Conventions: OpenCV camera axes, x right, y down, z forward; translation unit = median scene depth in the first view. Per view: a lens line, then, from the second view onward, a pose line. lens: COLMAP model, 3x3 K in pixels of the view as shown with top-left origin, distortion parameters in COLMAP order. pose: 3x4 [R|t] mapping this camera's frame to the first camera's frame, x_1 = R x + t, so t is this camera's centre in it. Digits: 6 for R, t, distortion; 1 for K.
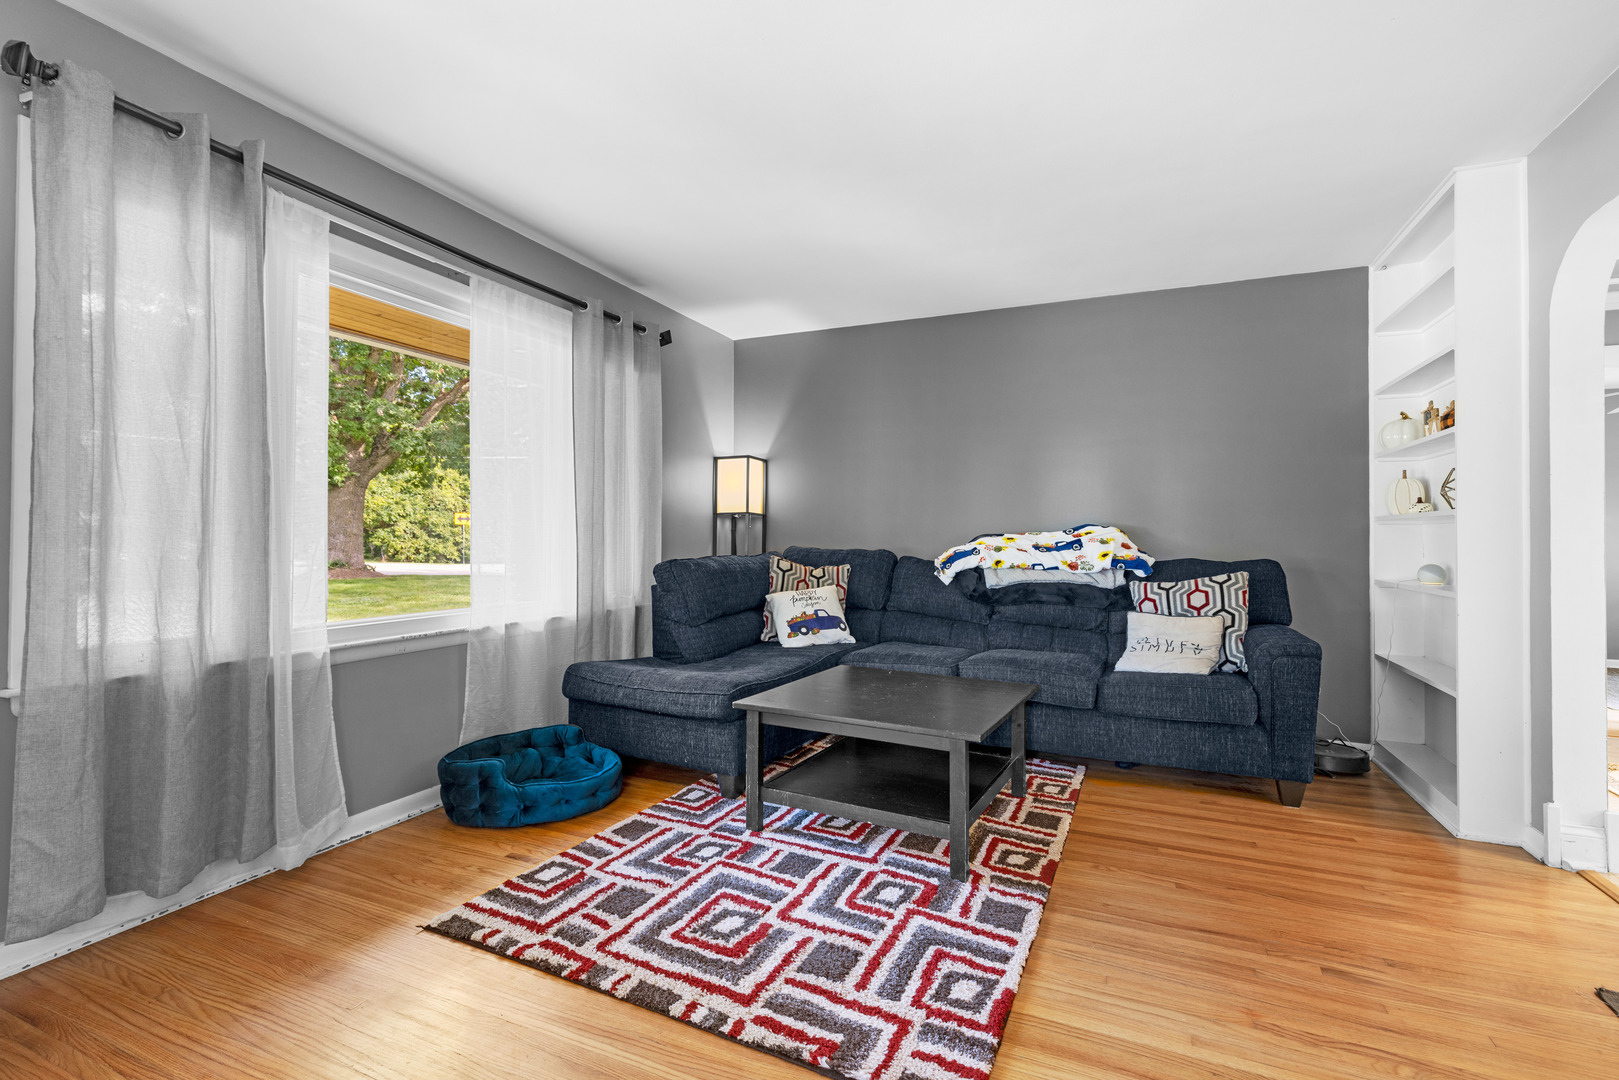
lens RADIAL K [[729.1, 0, 810.5], [0, 729.1, 533.4], [0, 0, 1]] dist [0.007838, -0.001272]
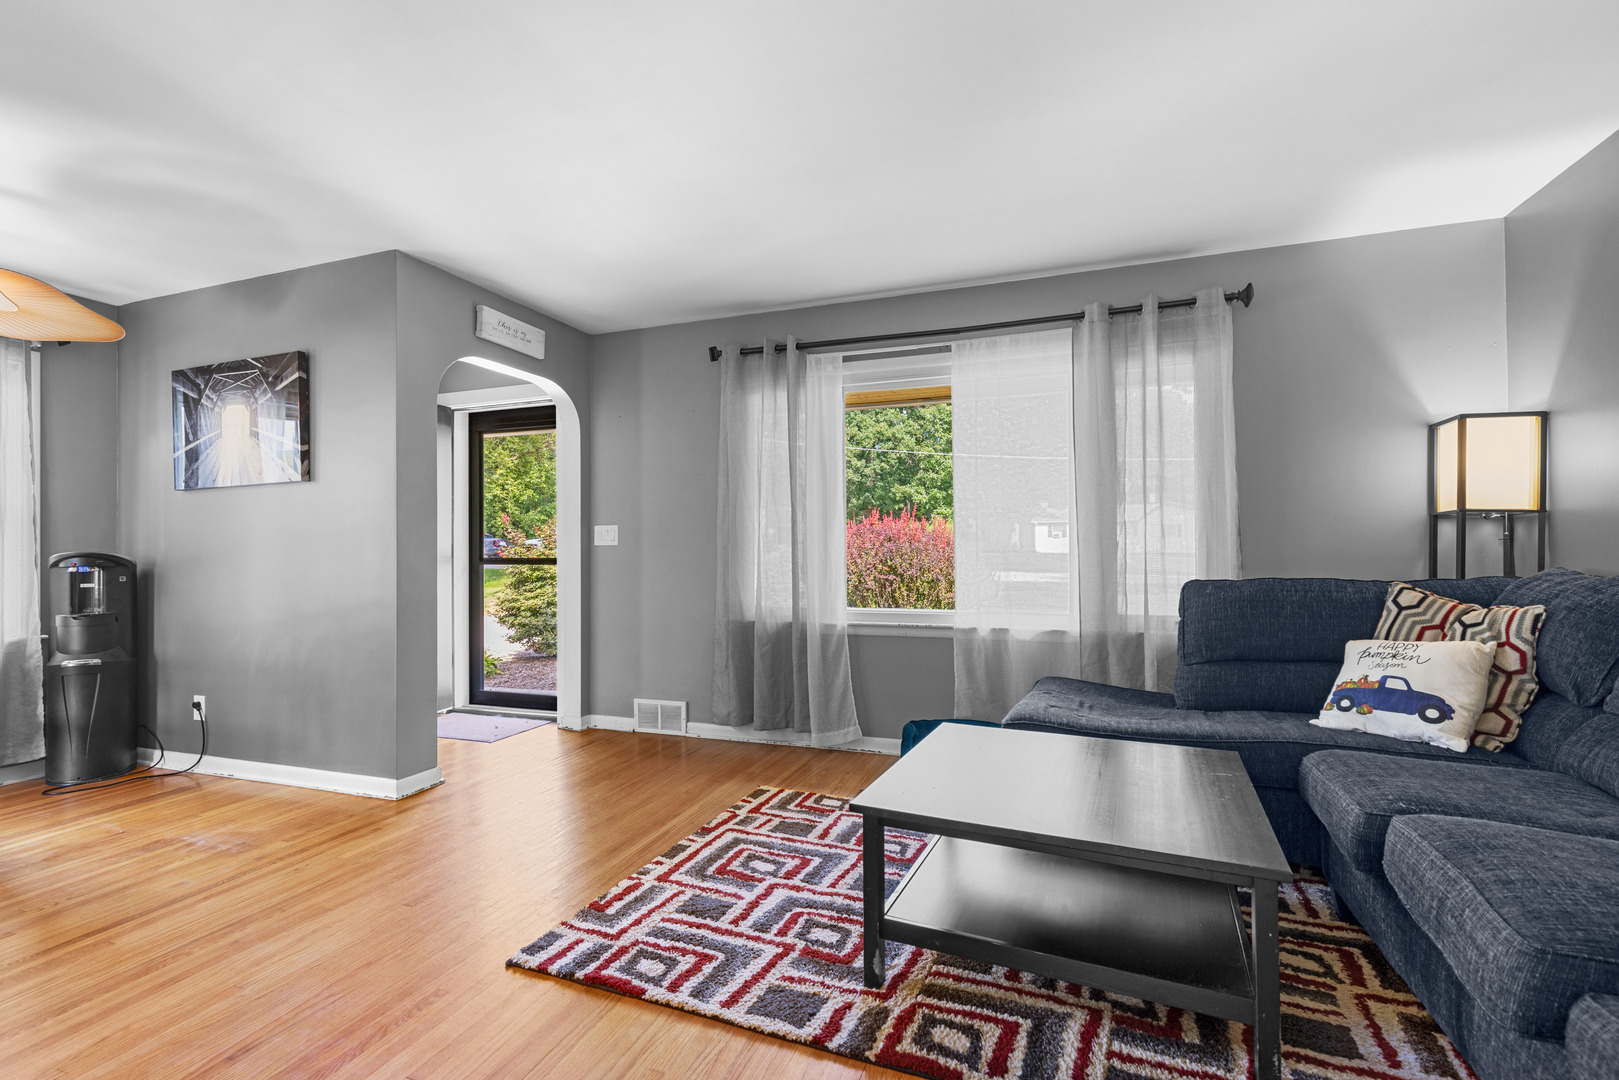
lens RADIAL K [[729.1, 0, 808.1], [0, 729.1, 551.8], [0, 0, 1]] dist [0.007838, -0.001272]
pose [[0.064692, -0.002980, -0.997901, 1.095549], [0.008857, 0.999958, -0.002412, 0.005008], [0.997866, -0.008682, 0.064716, 0.969032]]
